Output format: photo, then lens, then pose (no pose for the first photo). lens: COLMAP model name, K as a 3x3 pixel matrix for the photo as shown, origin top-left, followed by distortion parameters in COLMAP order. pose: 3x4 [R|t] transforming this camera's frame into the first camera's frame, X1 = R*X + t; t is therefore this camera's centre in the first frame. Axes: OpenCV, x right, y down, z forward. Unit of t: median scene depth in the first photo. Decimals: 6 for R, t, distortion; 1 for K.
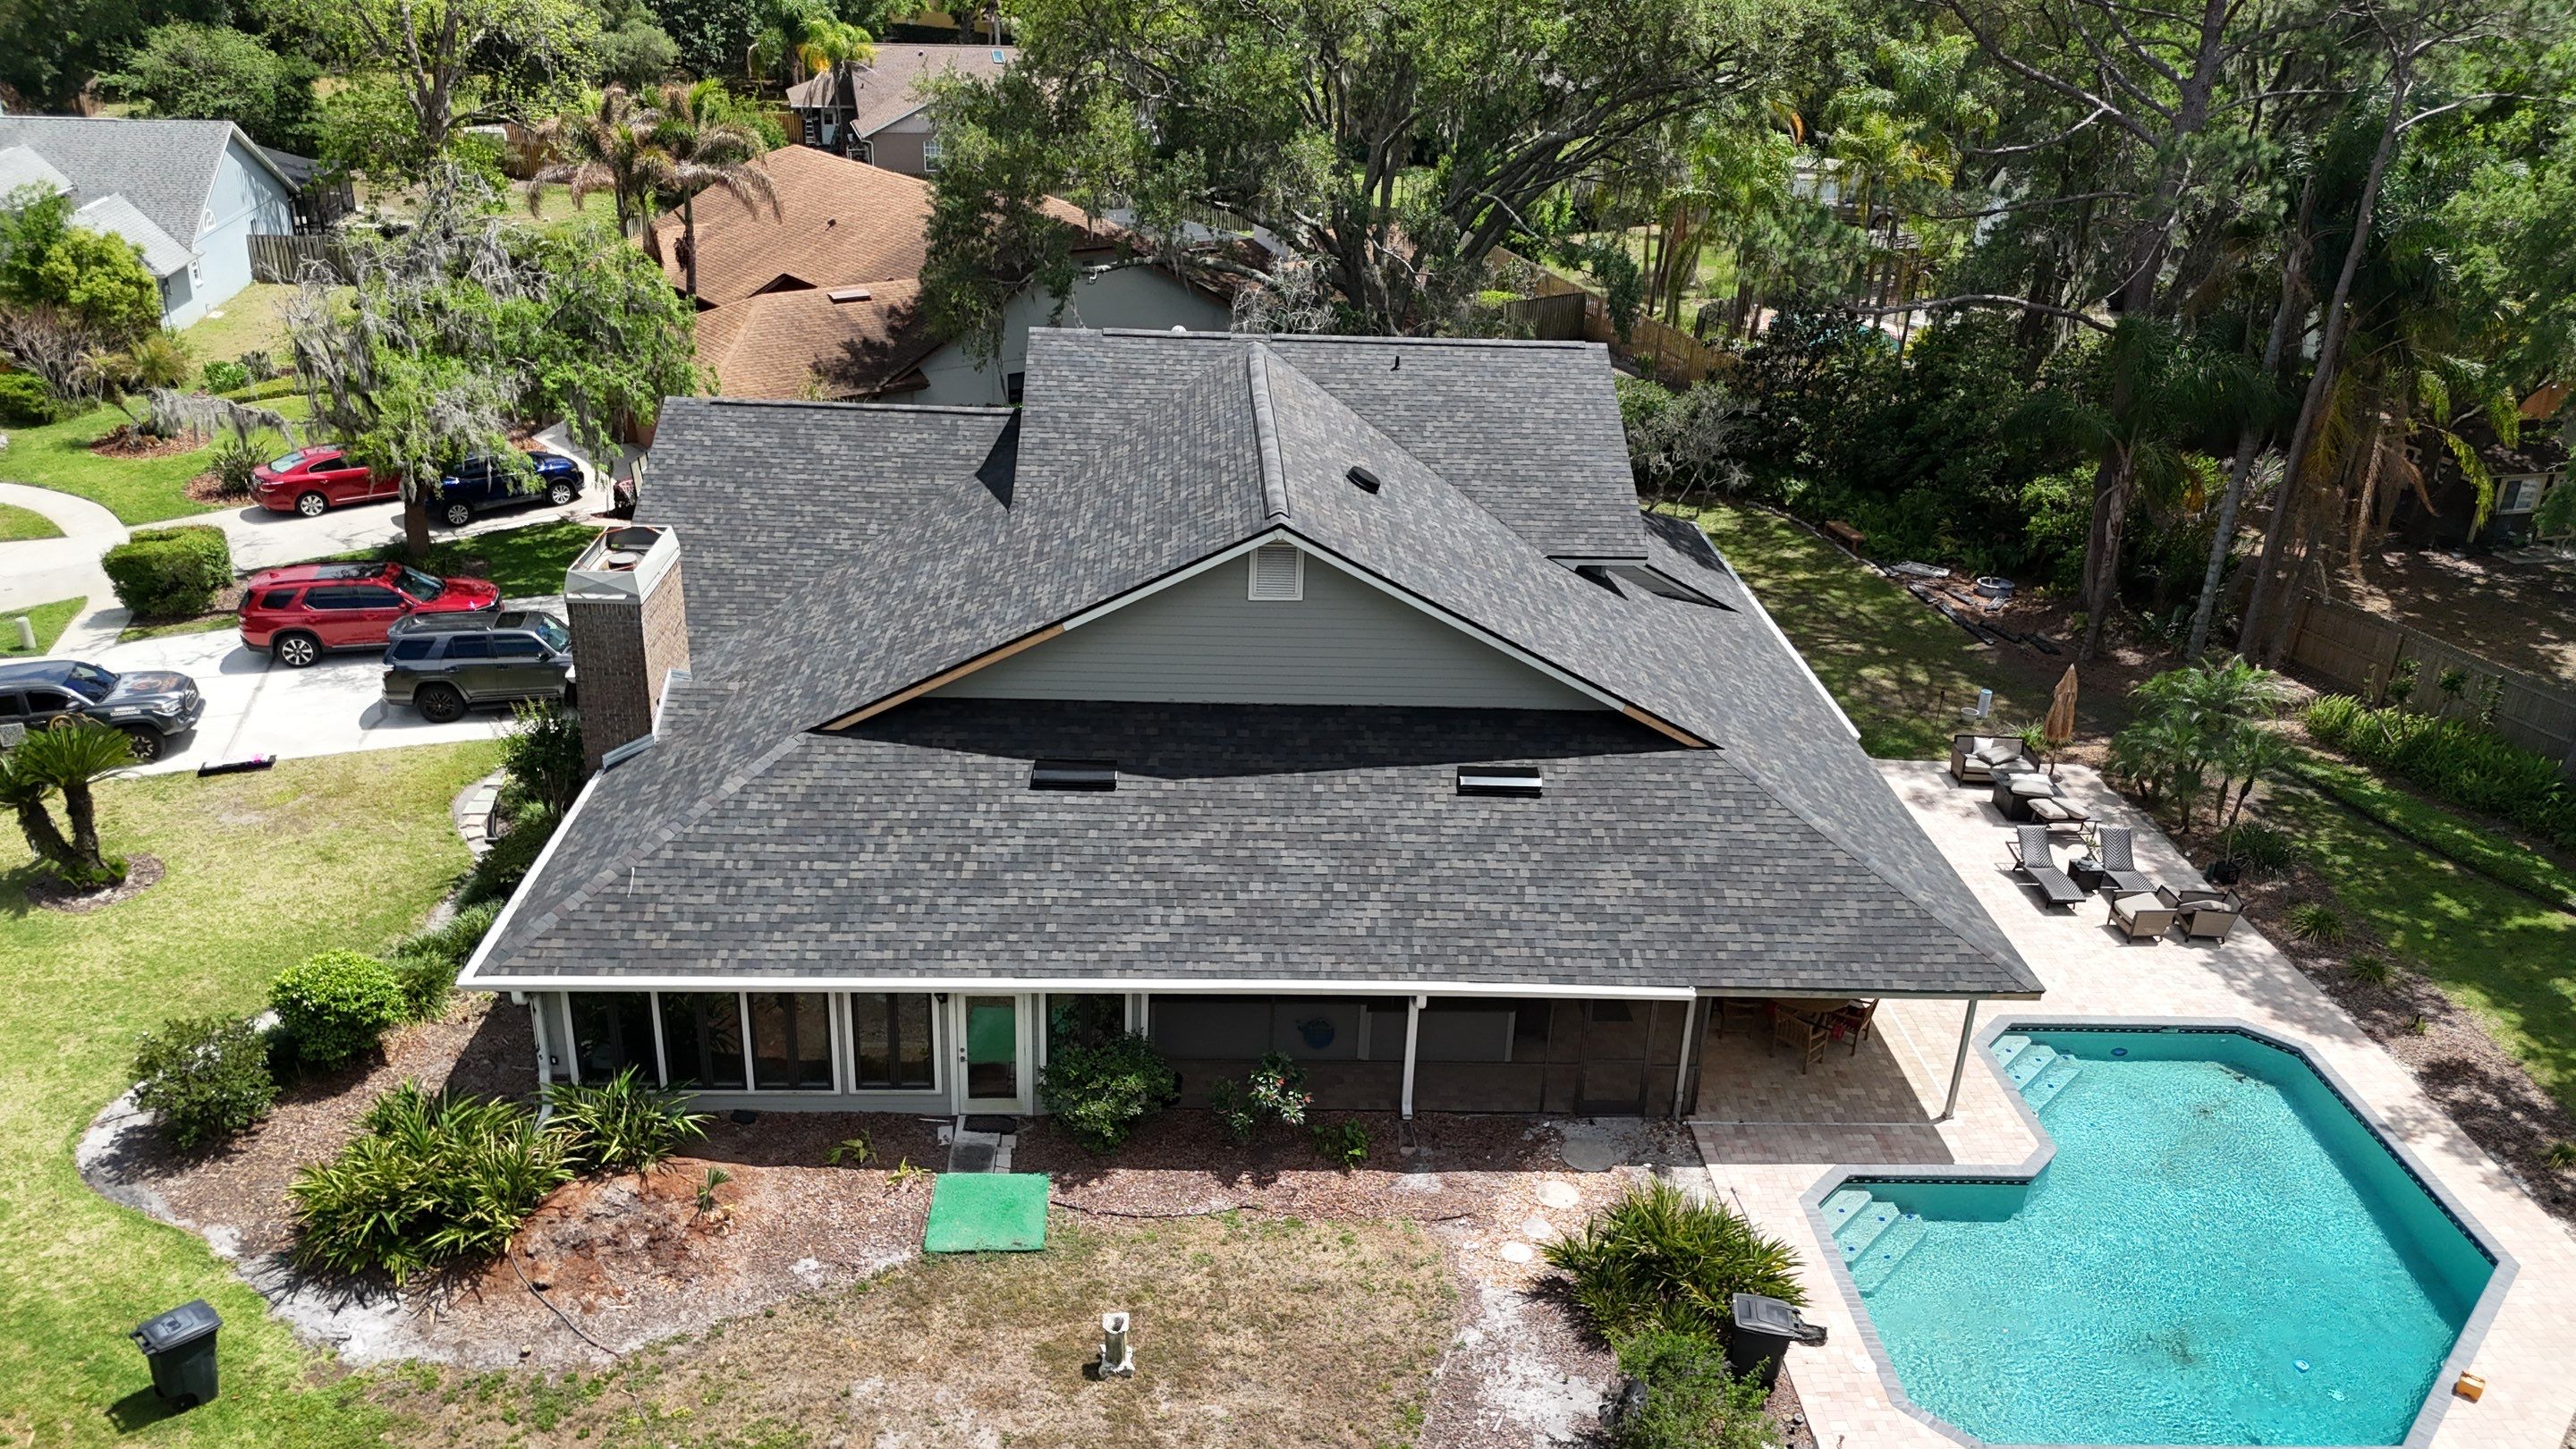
lens RADIAL K [[1894.2, 0, 1295.4], [0, 1894.2, 709.5], [0, 0, 1]] dist [0.056520, -0.043375]
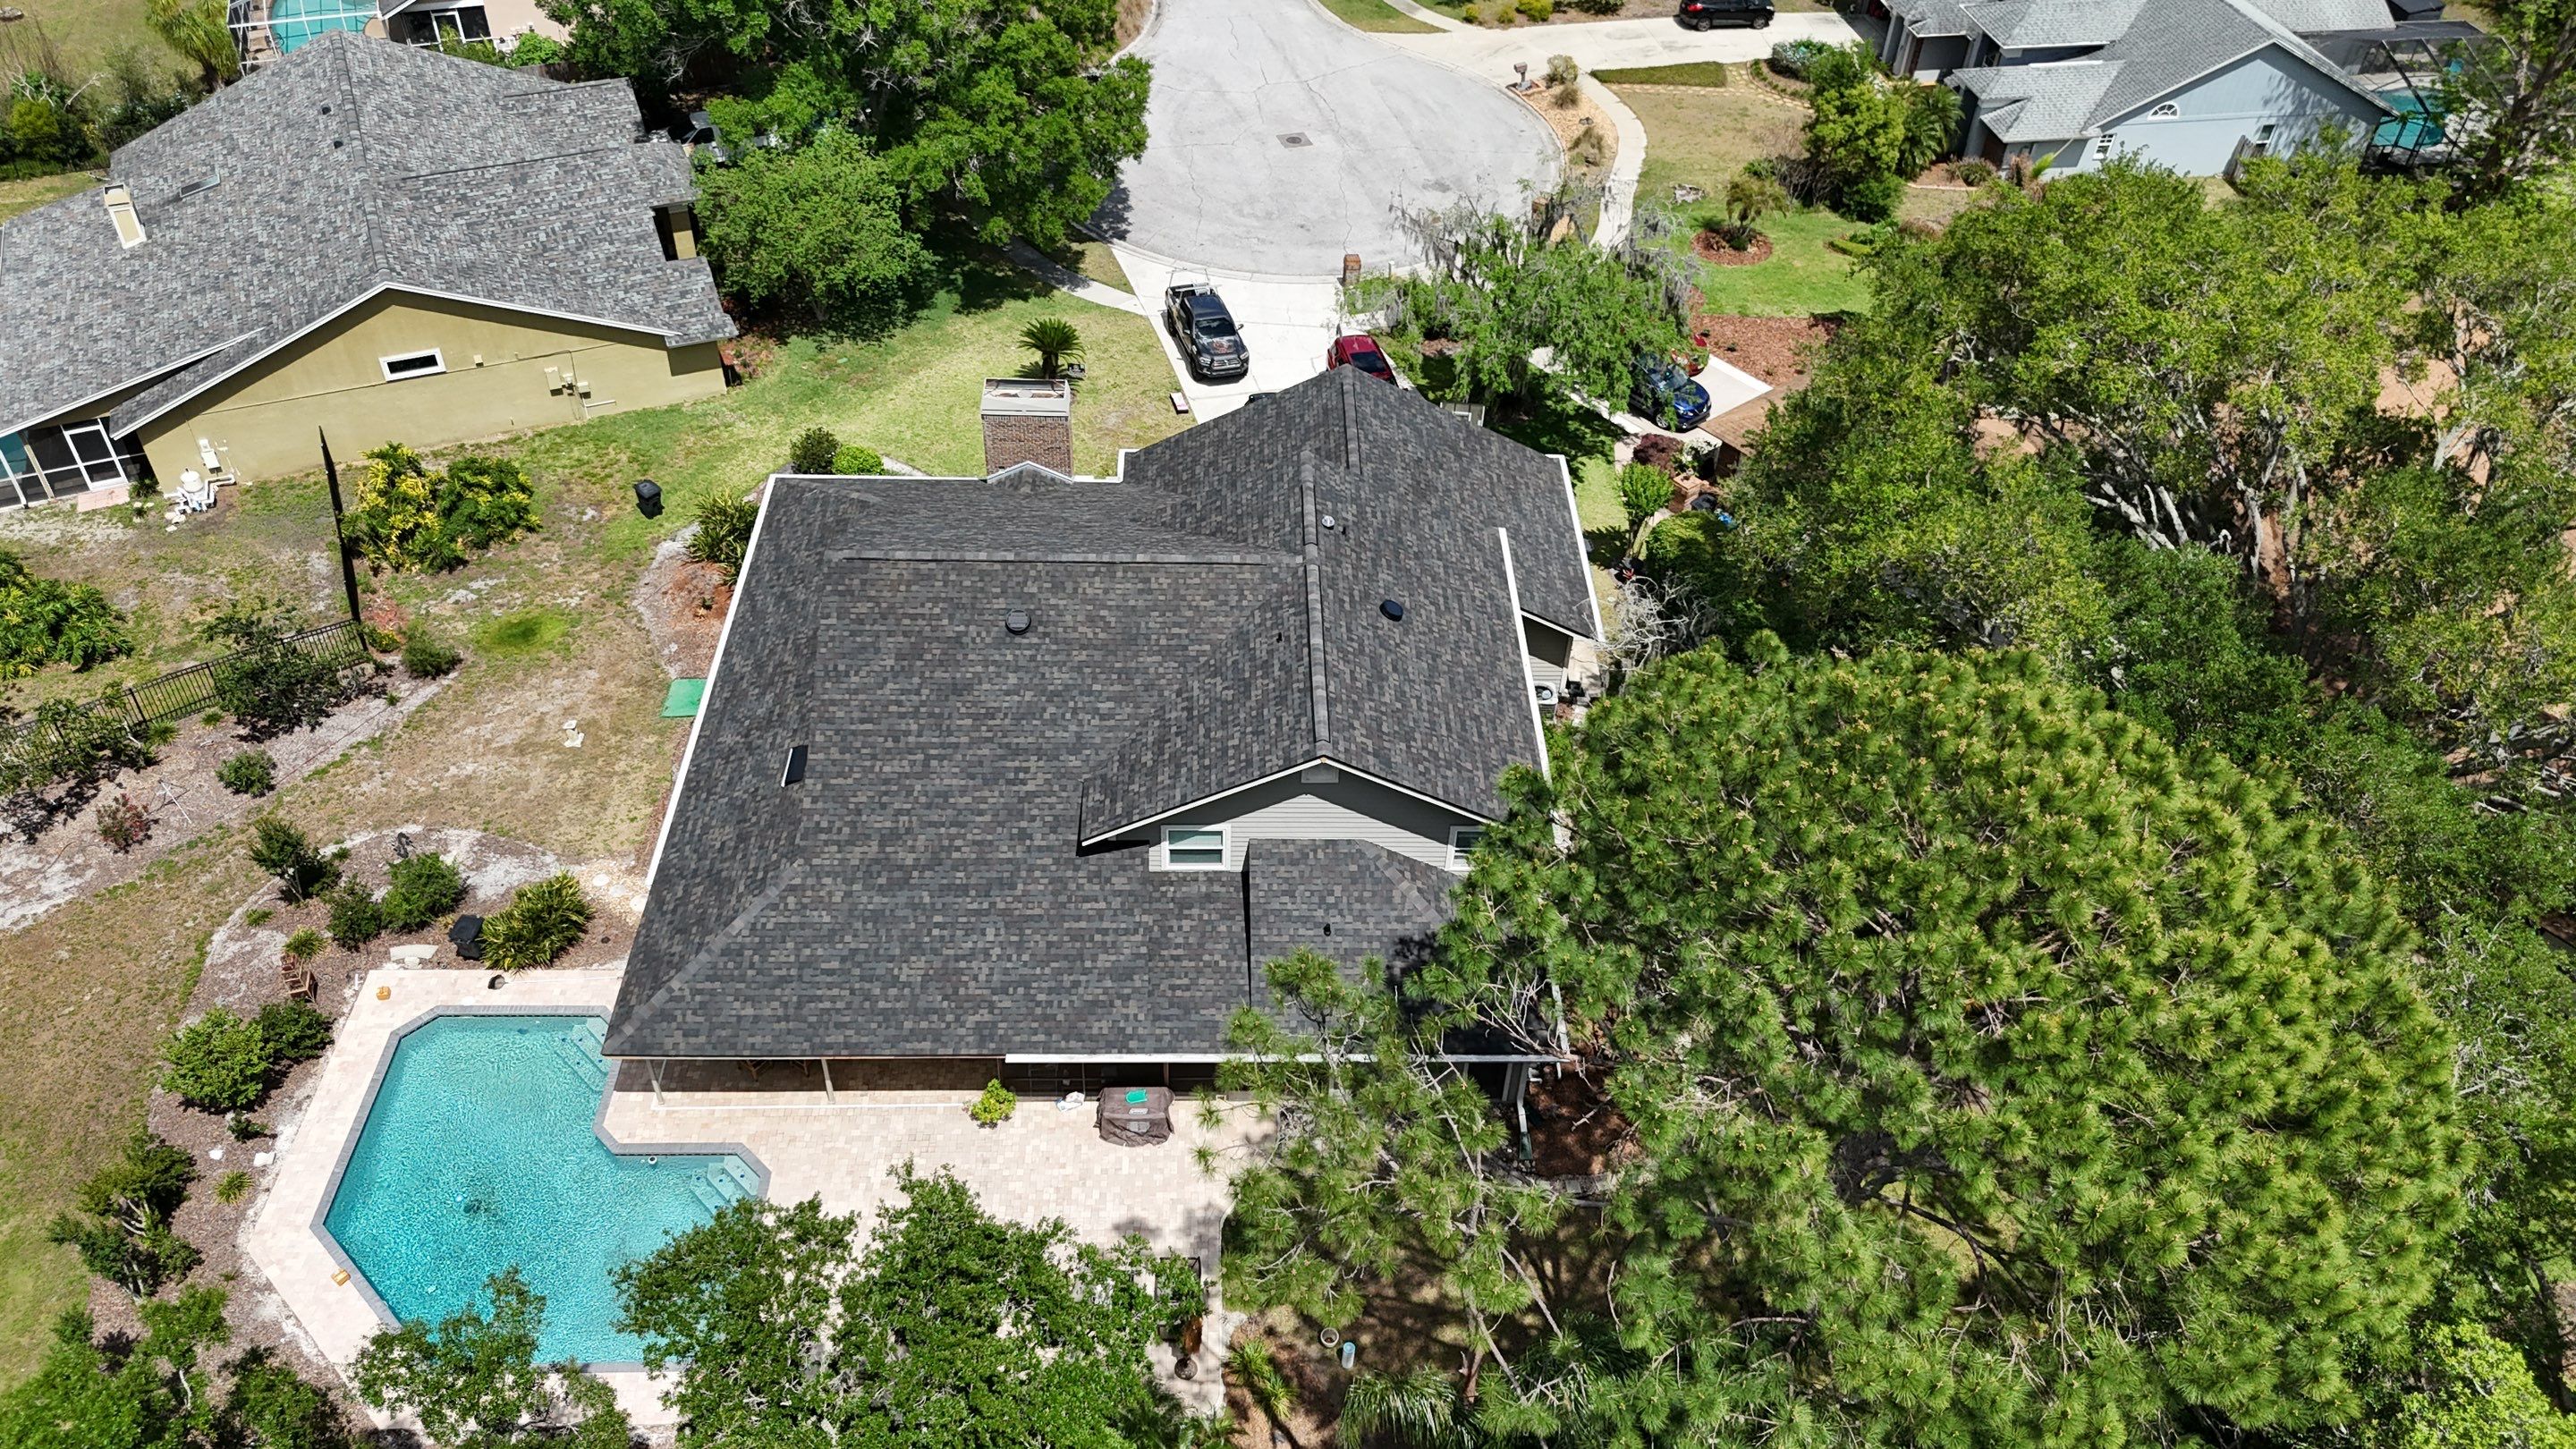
lens RADIAL K [[1894.2, 0, 1308.8], [0, 1894.2, 731.7], [0, 0, 1]] dist [0.056520, -0.043375]
pose [[-0.012629, 0.644437, -0.764553, 1.315570], [-0.439670, 0.683154, 0.583088, -1.110378], [0.898071, 0.343515, 0.274712, 0.945710]]
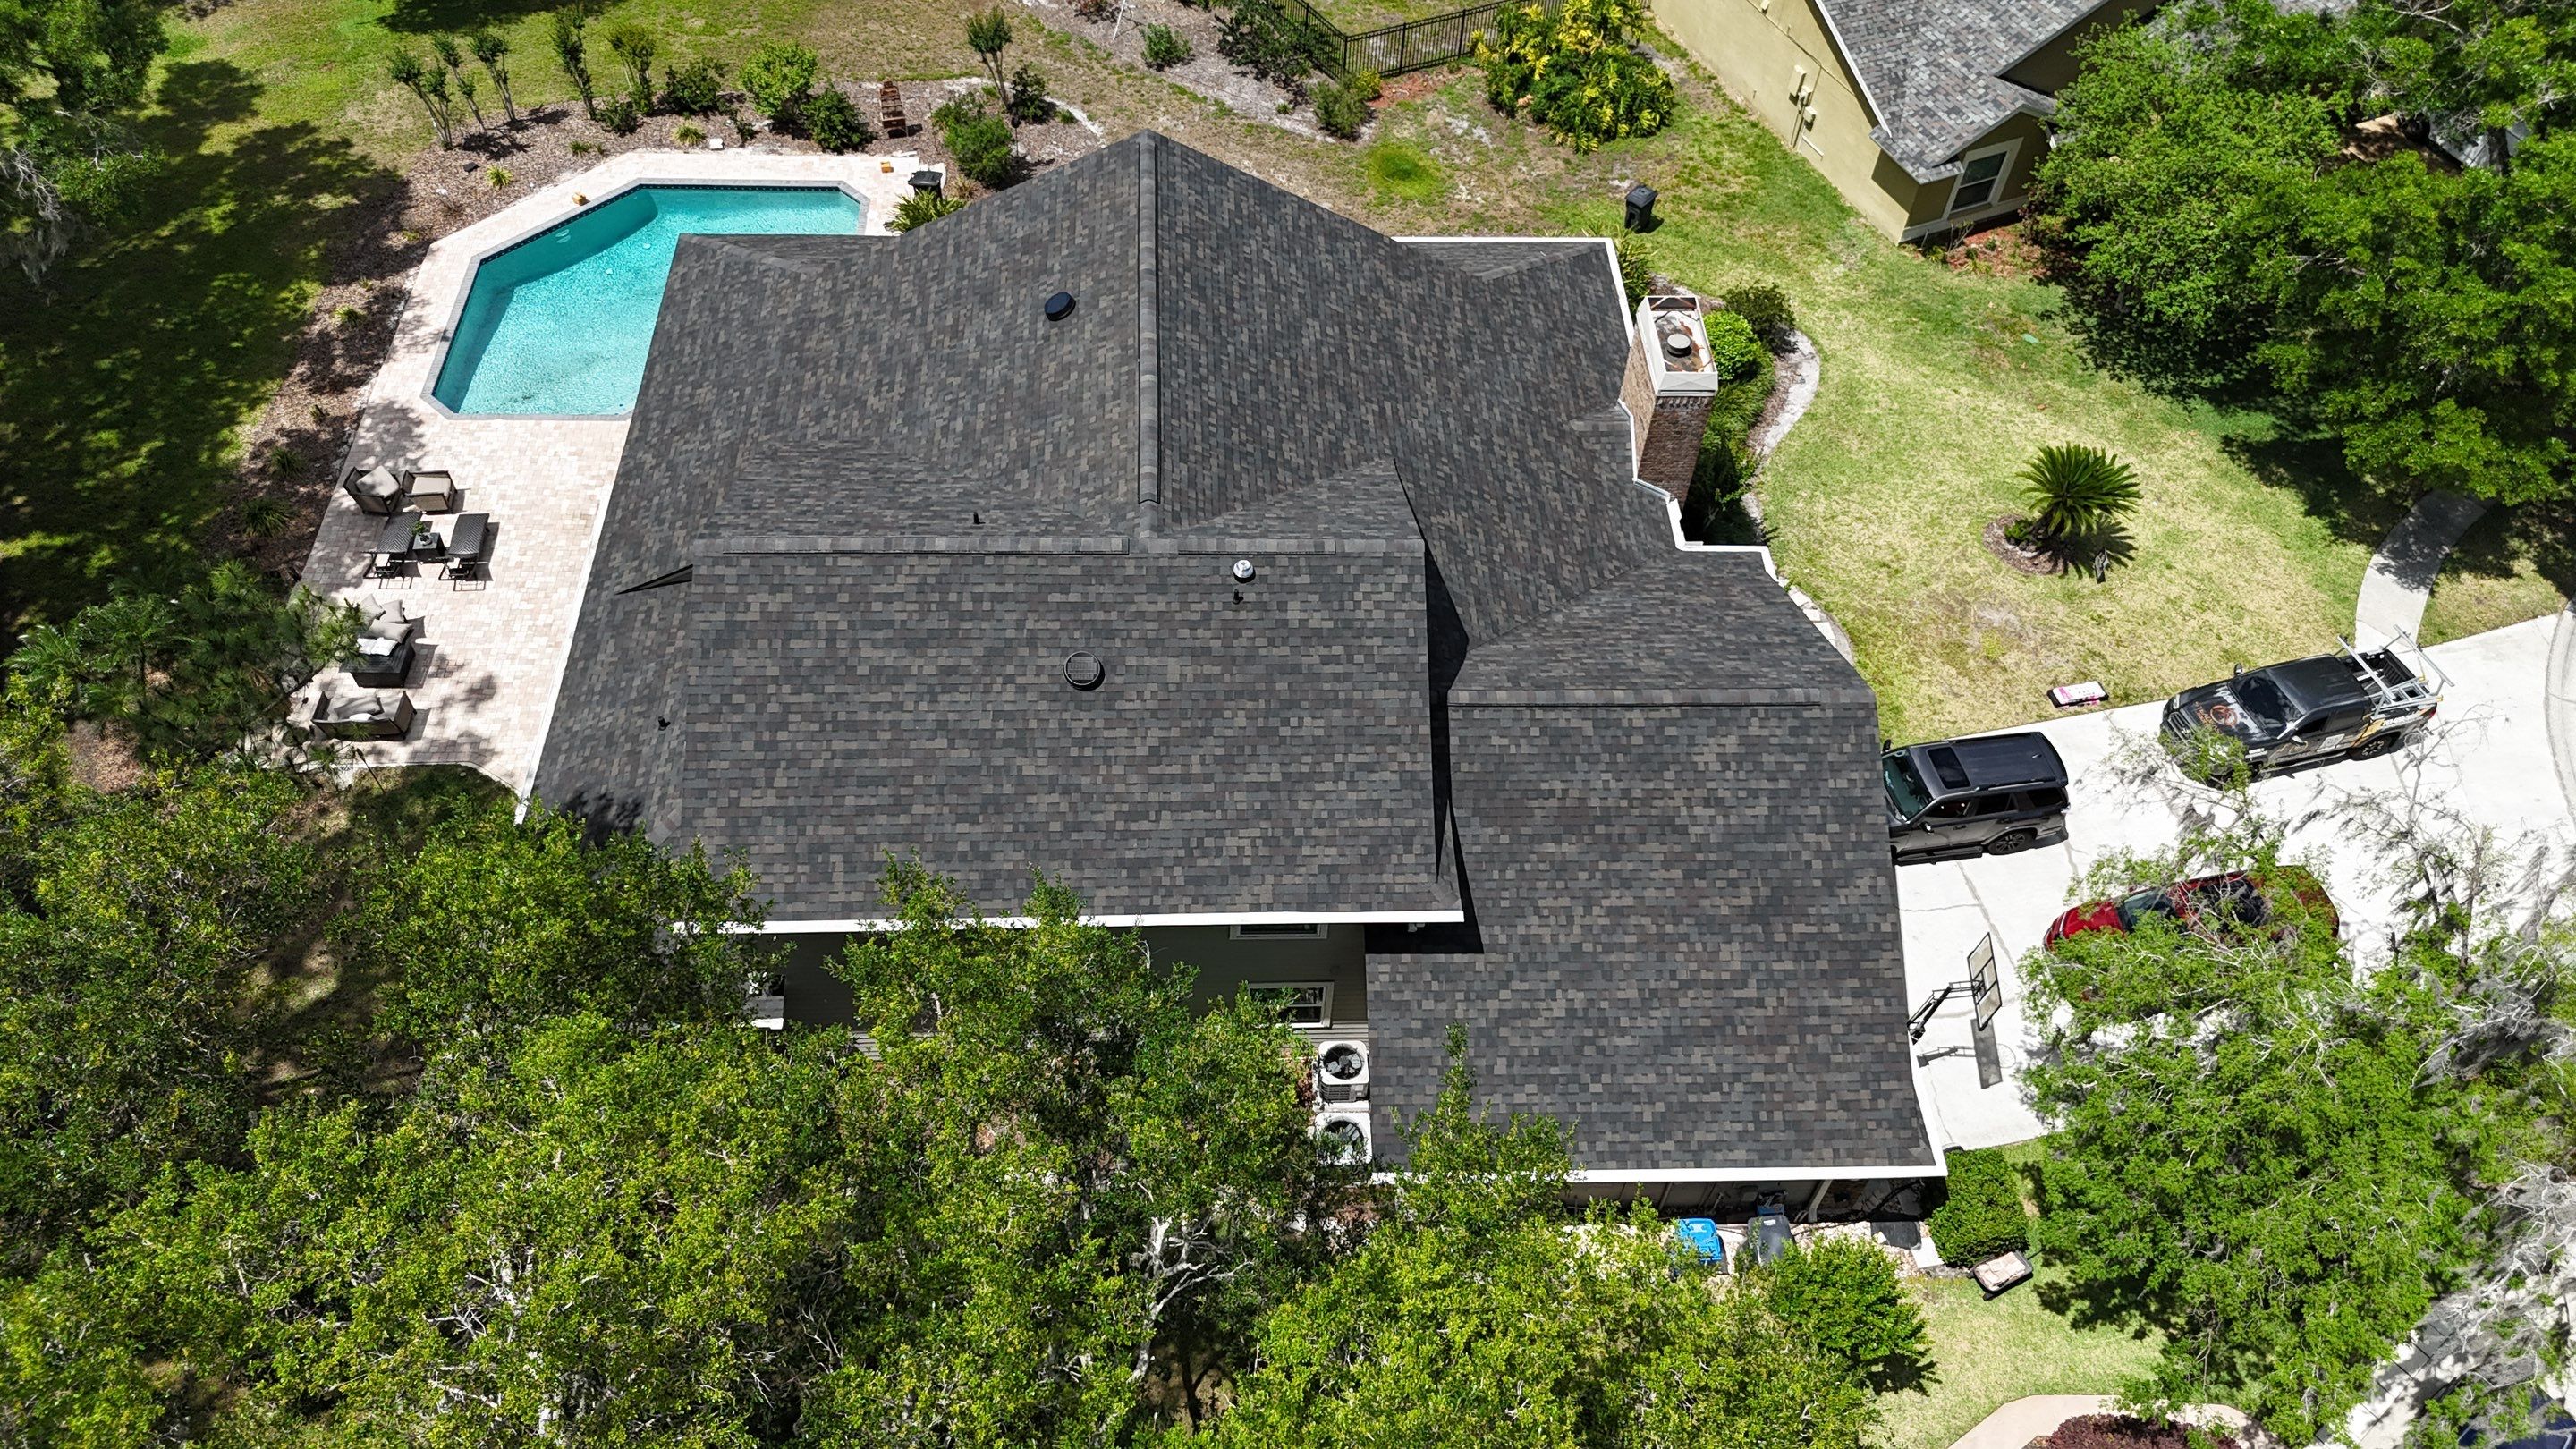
lens RADIAL K [[1894.2, 0, 1284.9], [0, 1894.2, 727.7], [0, 0, 1]] dist [0.056520, -0.043375]
pose [[-0.996765, -0.054548, -0.059027, -0.047996], [-0.071554, 0.267817, 0.960809, -1.278037], [-0.036602, 0.961924, -0.270854, 1.733335]]
